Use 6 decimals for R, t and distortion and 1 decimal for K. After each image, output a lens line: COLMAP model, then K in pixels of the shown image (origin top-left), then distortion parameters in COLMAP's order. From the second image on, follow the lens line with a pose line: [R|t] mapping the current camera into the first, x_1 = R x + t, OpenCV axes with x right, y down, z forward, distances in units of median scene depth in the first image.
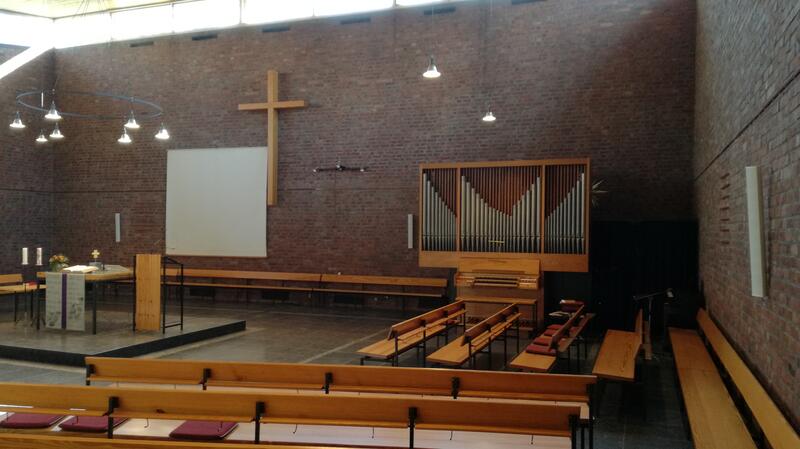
lens RADIAL K [[651.2, 0, 391.6], [0, 651.2, 231.8], [0, 0, 1]] dist [0.133978, -0.251878]
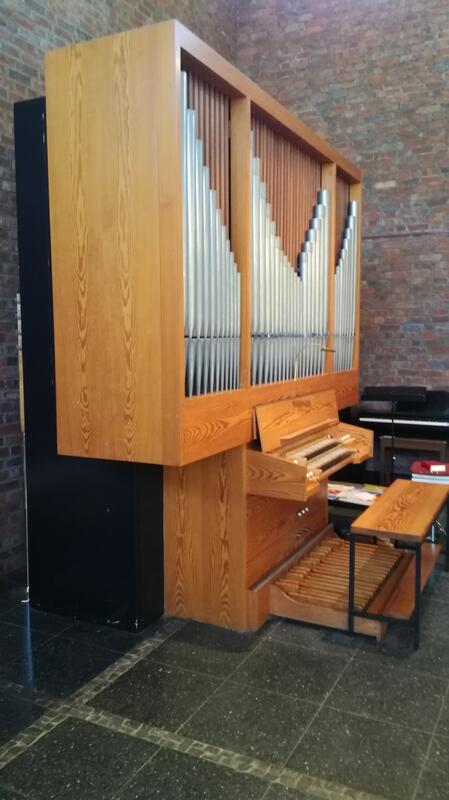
lens RADIAL K [[651.2, 0, 222.2], [0, 651.2, 389.1], [0, 0, 1]] dist [0.133978, -0.251878]
pose [[0.104331, -0.093544, 0.990134, -0.199878], [0.006047, 0.995608, 0.093424, 0.002355], [-0.994524, -0.003759, 0.104438, 0.980837]]
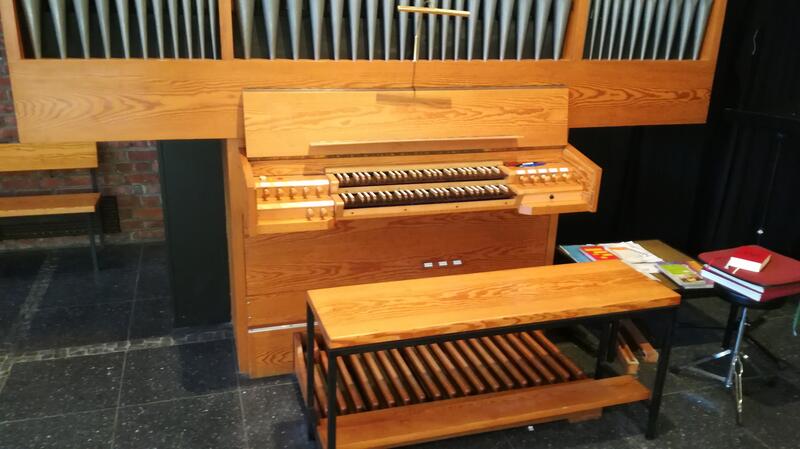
lens RADIAL K [[651.2, 0, 391.6], [0, 651.2, 231.8], [0, 0, 1]] dist [0.133978, -0.251878]
pose [[0.790375, -0.190317, 0.582311, 0.009589], [-0.016321, 0.943642, 0.330564, 0.011651], [-0.612406, -0.270773, 0.742726, 0.796656]]
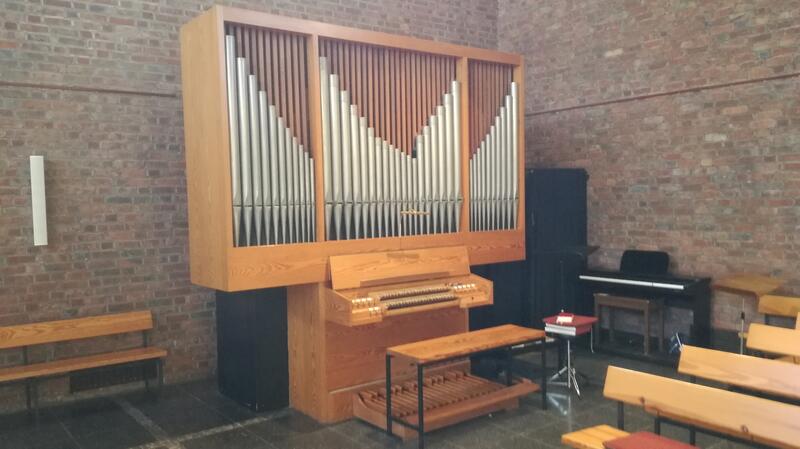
lens RADIAL K [[651.2, 0, 391.6], [0, 651.2, 231.8], [0, 0, 1]] dist [0.133978, -0.251878]
pose [[0.530100, -0.065000, 0.845440, -0.224504], [0.028585, 0.997861, 0.058796, 0.000805], [-0.847453, -0.007001, 0.530823, 0.743195]]
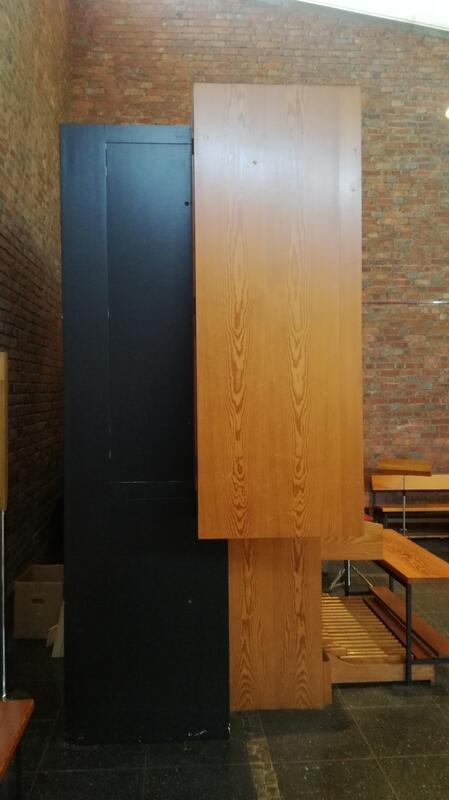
lens RADIAL K [[651.2, 0, 222.2], [0, 651.2, 389.1], [0, 0, 1]] dist [0.133978, -0.251878]
pose [[-0.421889, -0.005590, 0.906630, -0.151524], [0.003371, 0.999964, 0.007734, -0.000285], [-0.906641, 0.006319, -0.421855, 1.169324]]
